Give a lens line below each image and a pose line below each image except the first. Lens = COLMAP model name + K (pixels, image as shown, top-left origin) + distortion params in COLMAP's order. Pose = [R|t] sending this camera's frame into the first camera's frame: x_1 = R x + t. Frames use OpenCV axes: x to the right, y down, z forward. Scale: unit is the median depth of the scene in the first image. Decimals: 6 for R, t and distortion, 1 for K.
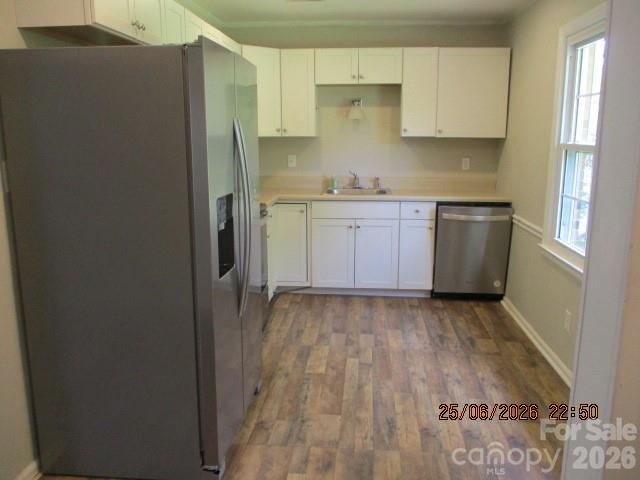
lens RADIAL K [[527.9, 0, 329.6], [0, 527.9, 235.4], [0, 0, 1]] dist [-0.046302, 0.038383]
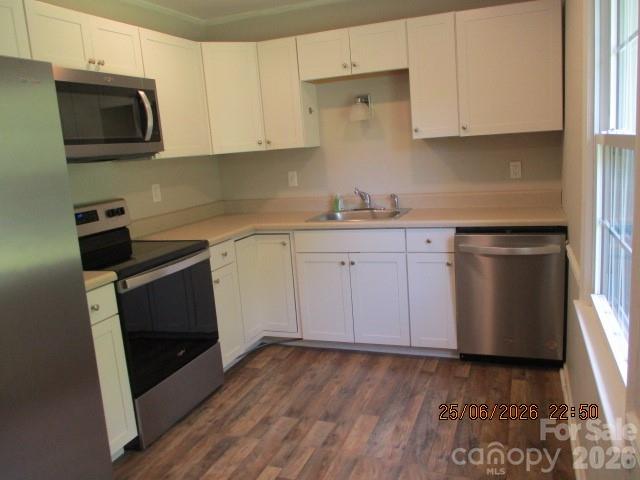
lens RADIAL K [[527.9, 0, 329.6], [0, 527.9, 235.4], [0, 0, 1]] dist [-0.046302, 0.038383]
pose [[0.958192, -0.023757, -0.285139, 0.236999], [0.020623, 0.999689, -0.013989, -0.045655], [0.285383, 0.007524, 0.958384, 0.264774]]
